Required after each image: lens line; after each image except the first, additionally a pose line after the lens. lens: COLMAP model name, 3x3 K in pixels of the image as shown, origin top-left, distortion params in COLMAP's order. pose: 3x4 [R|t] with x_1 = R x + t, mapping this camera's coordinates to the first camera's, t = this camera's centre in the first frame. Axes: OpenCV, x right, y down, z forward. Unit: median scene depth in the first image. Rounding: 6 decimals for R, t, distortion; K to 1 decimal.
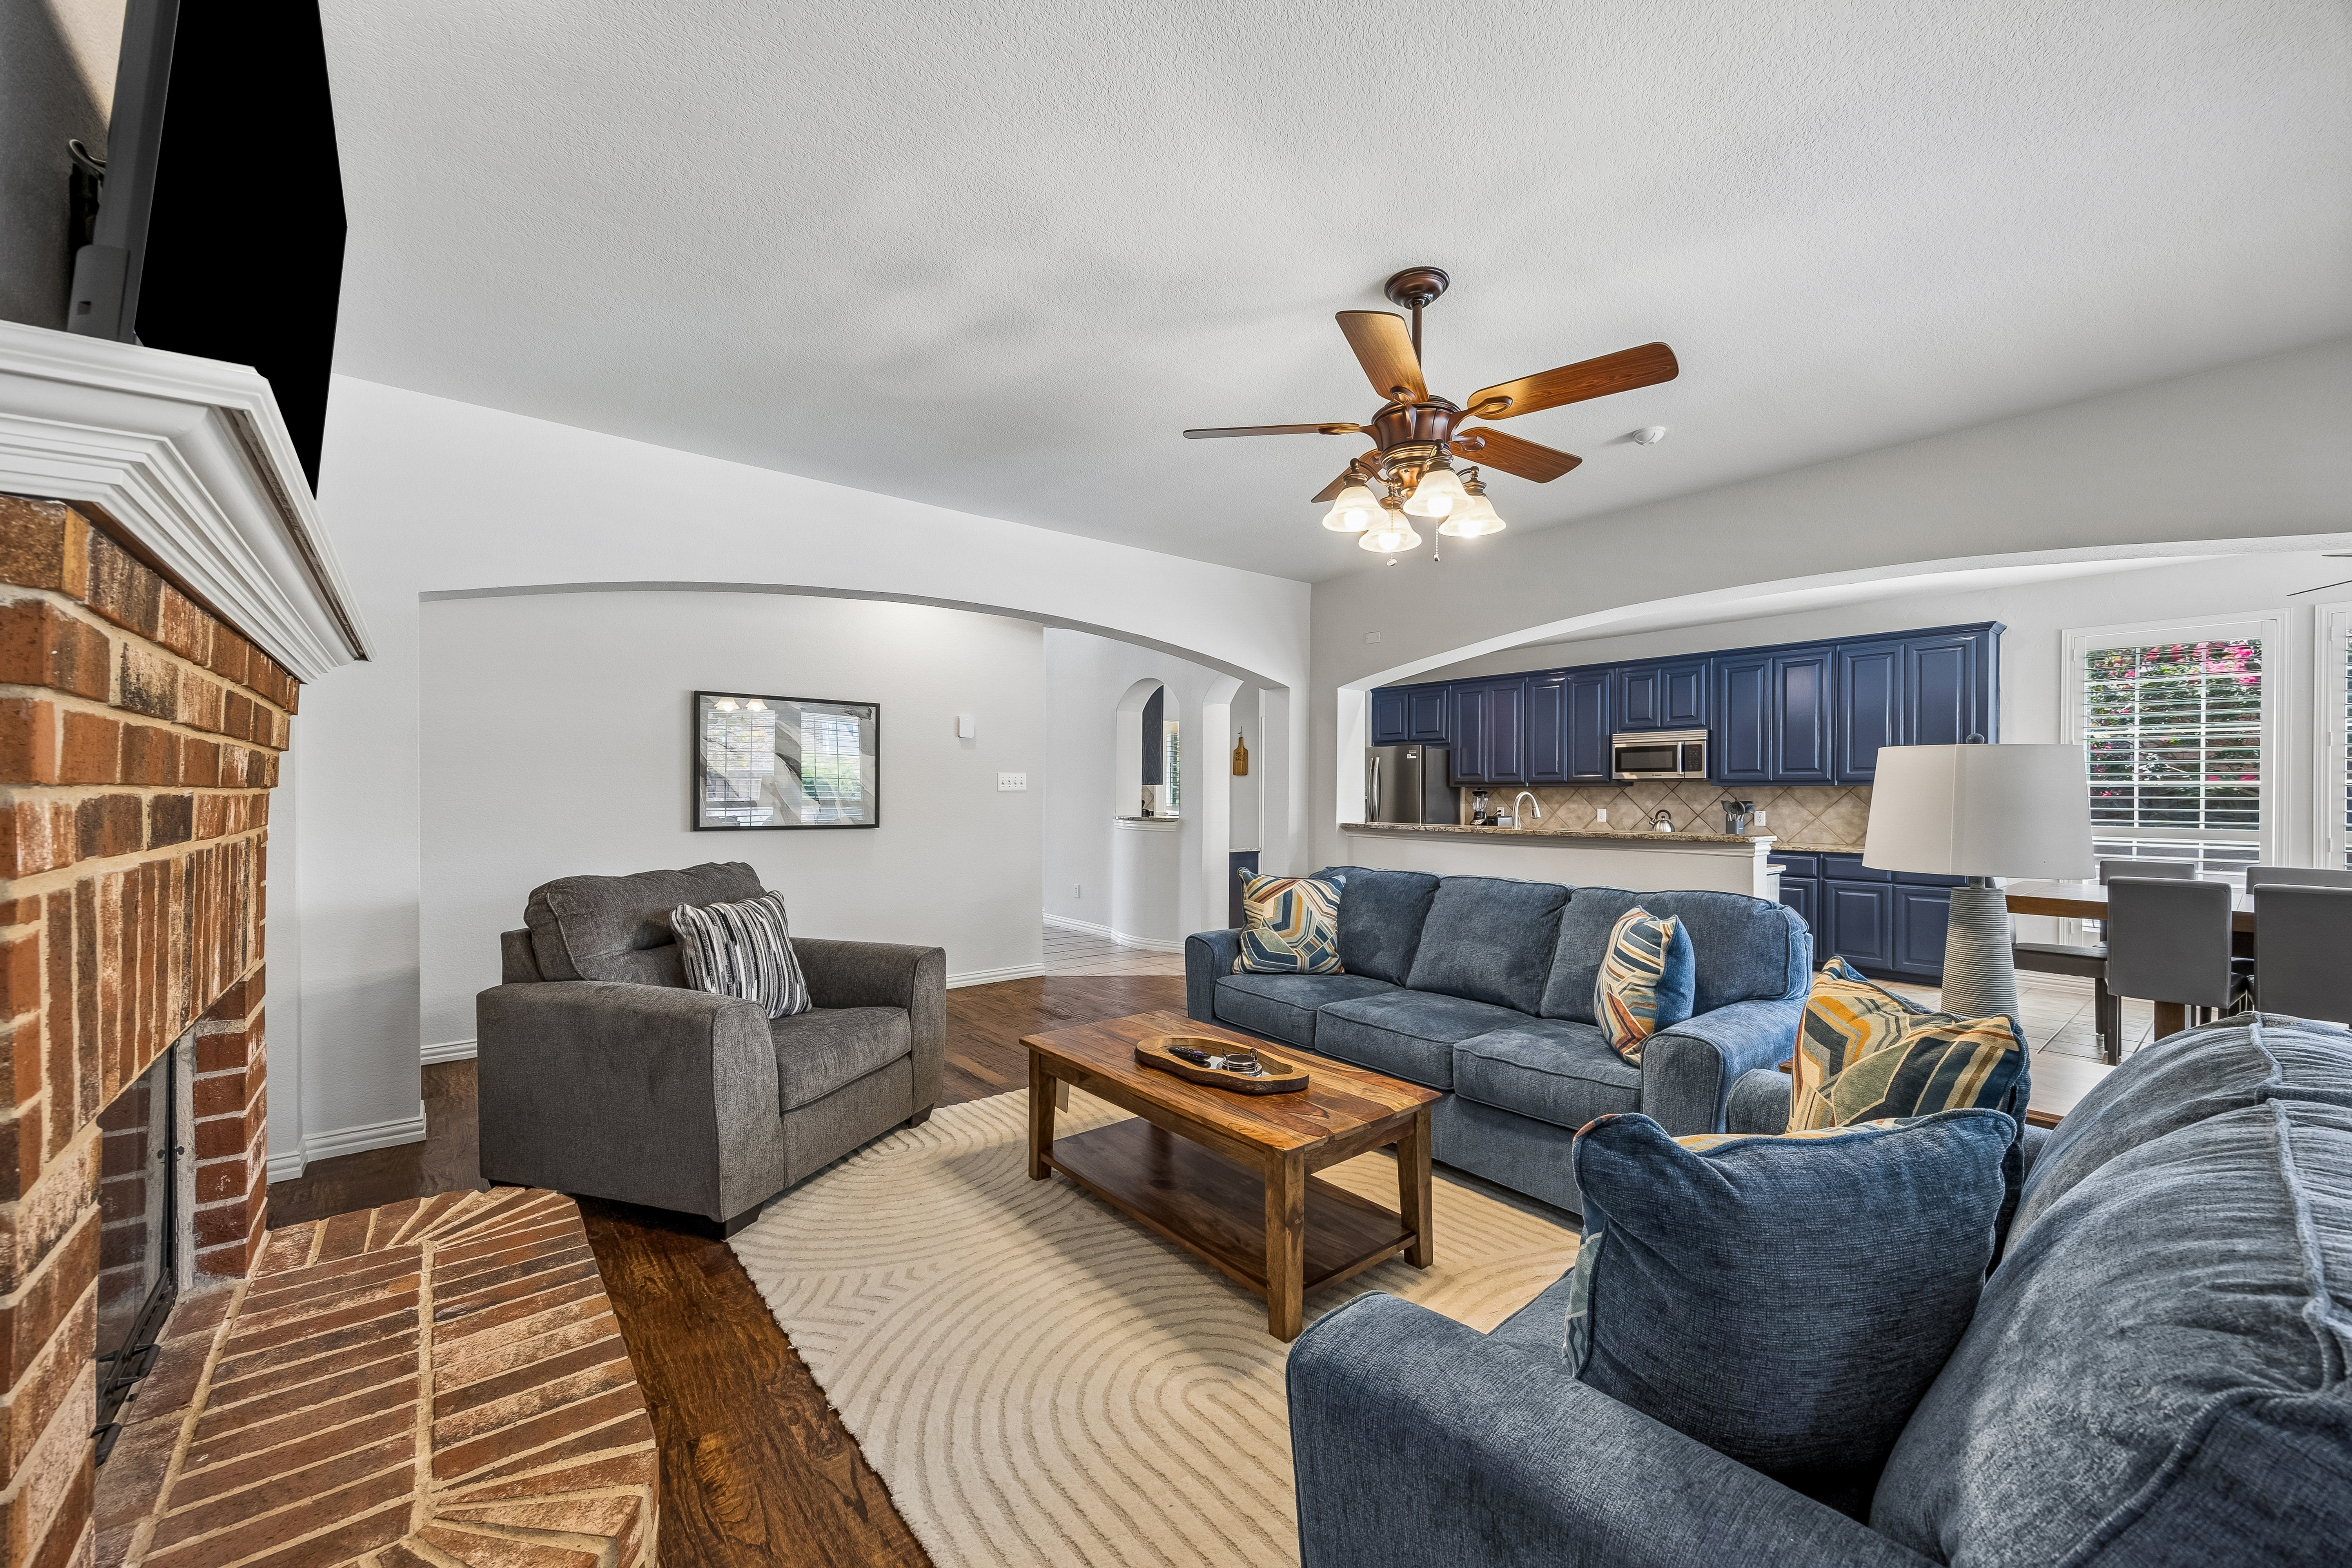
lens RADIAL K [[911.1, 0, 1172.2], [0, 911.1, 789.4], [0, 0, 1]] dist [0.001518, -0.000001]
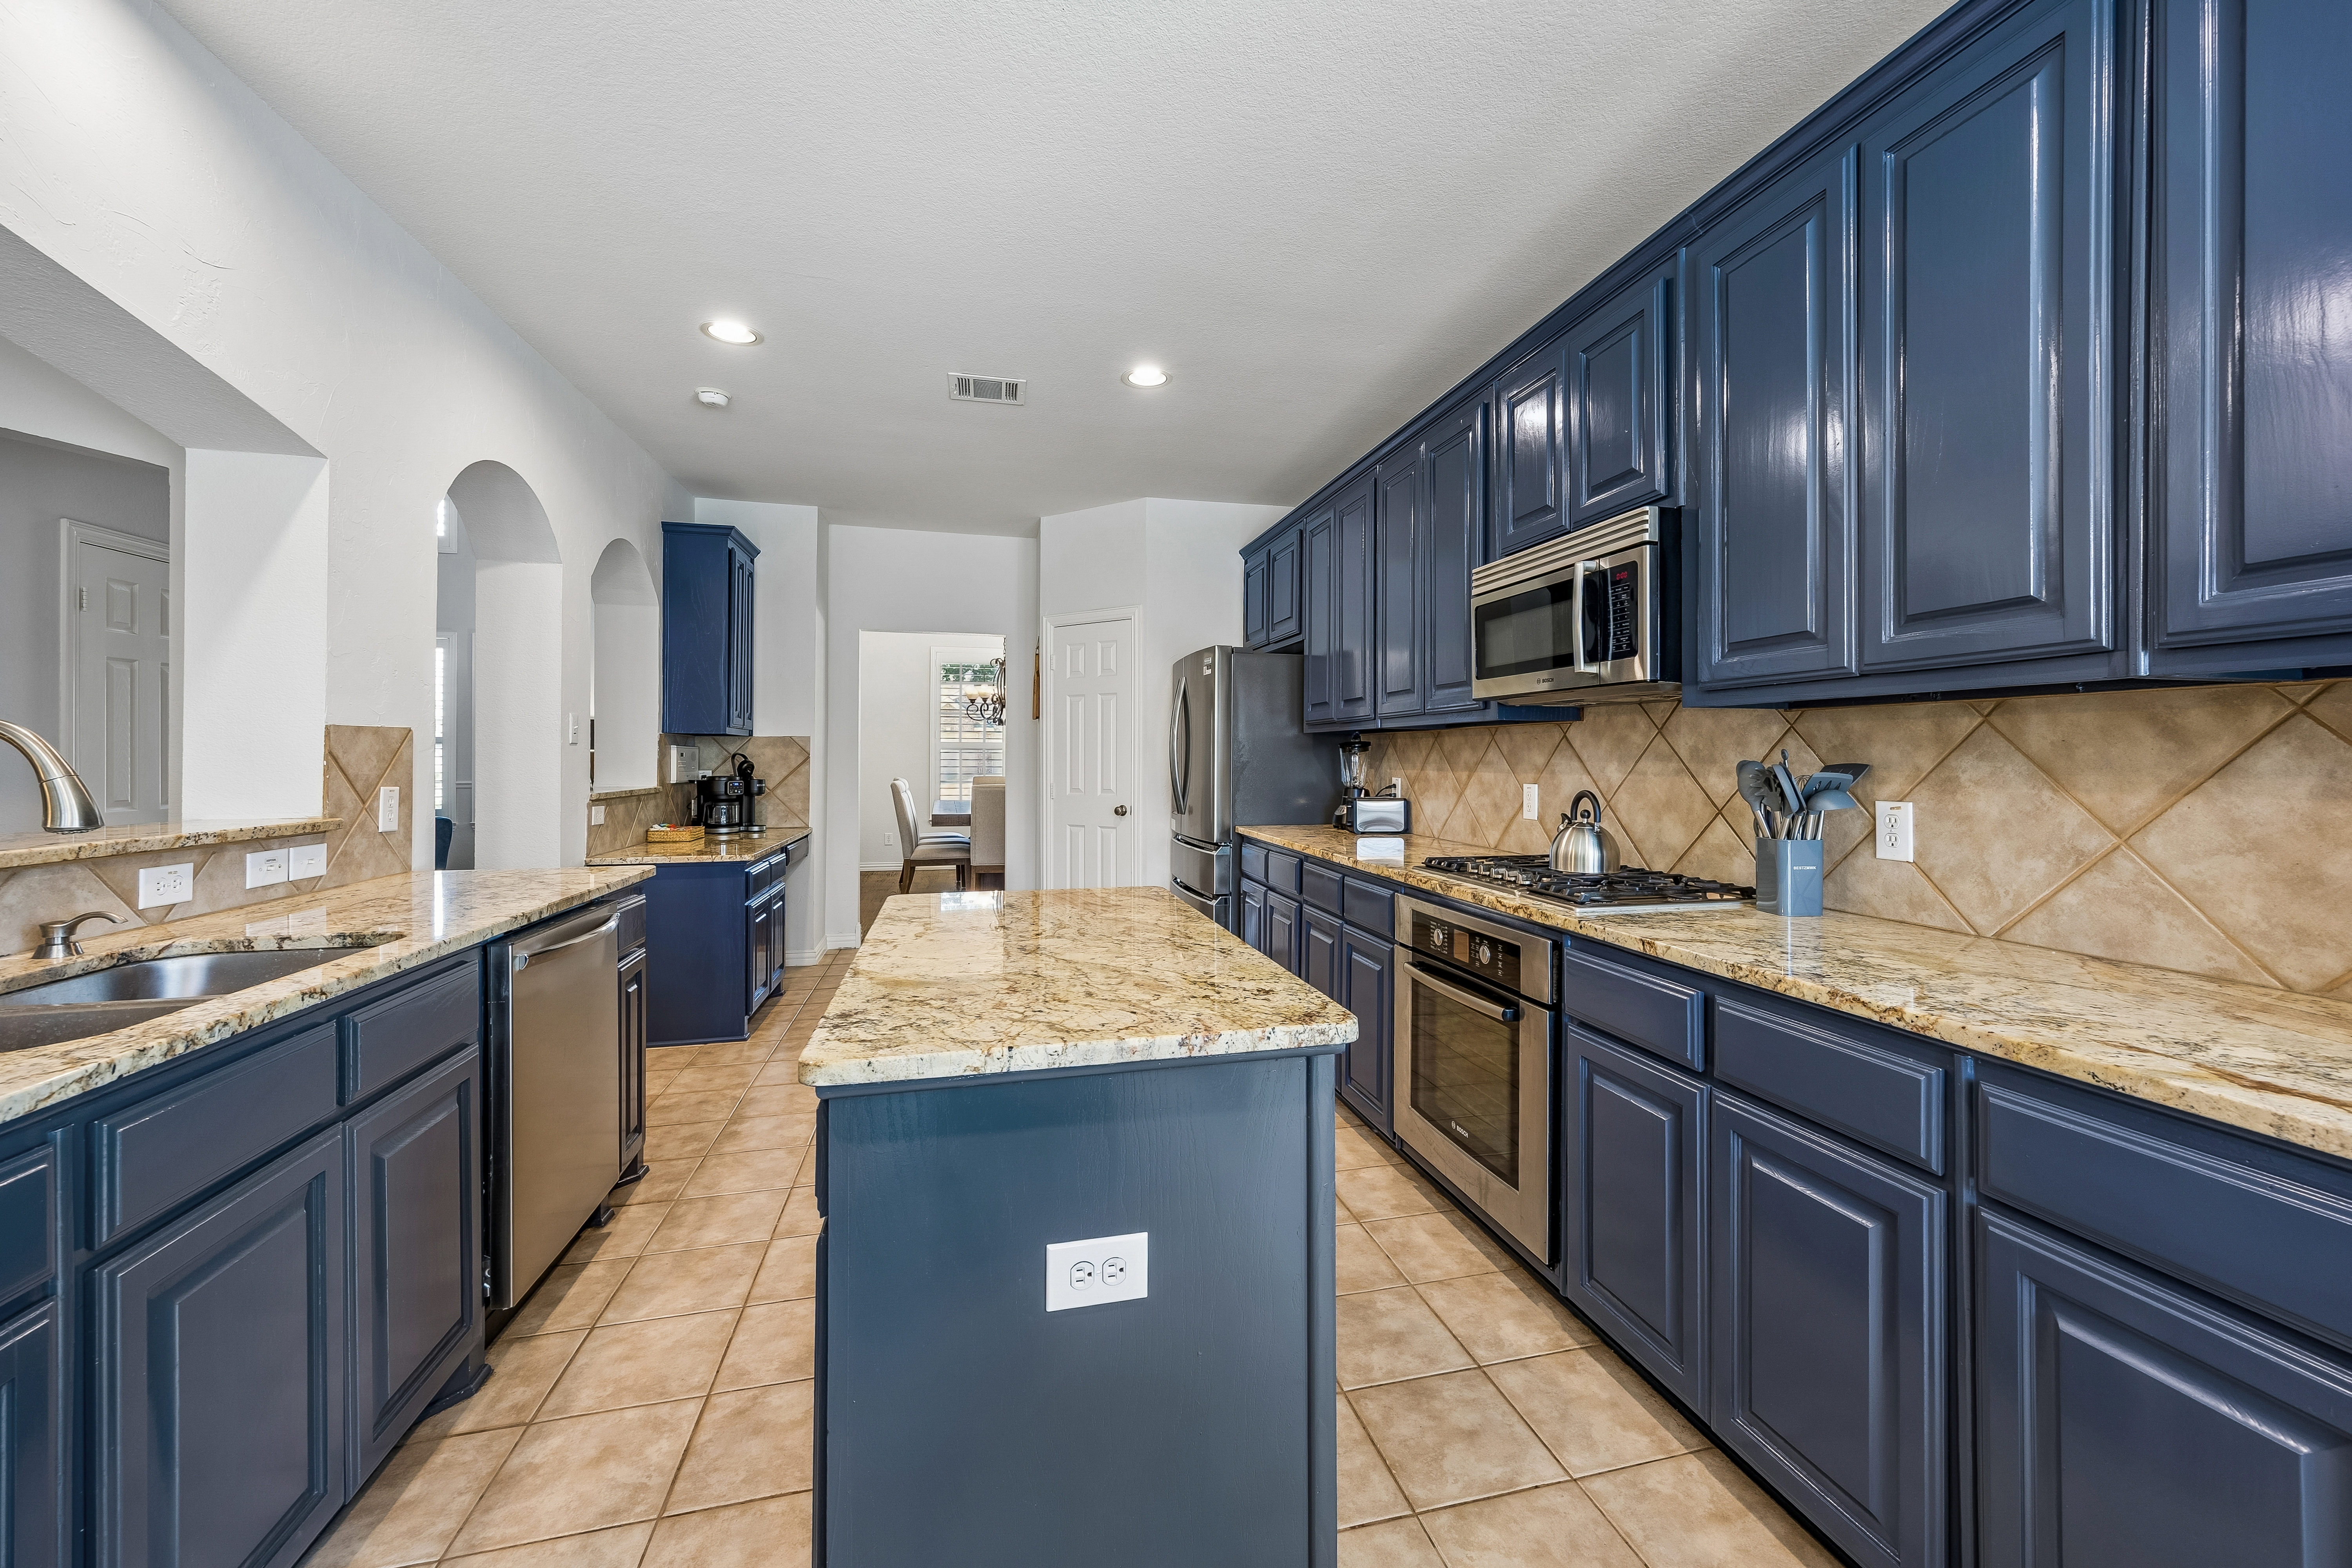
lens RADIAL K [[911.1, 0, 1195.4], [0, 911.1, 750.5], [0, 0, 1]] dist [0.001518, -0.000001]
pose [[0.907404, -0.005553, -0.420222, 0.582496], [0.004380, 0.999983, -0.003758, 0.009387], [0.420236, 0.001570, 0.907414, 0.693551]]
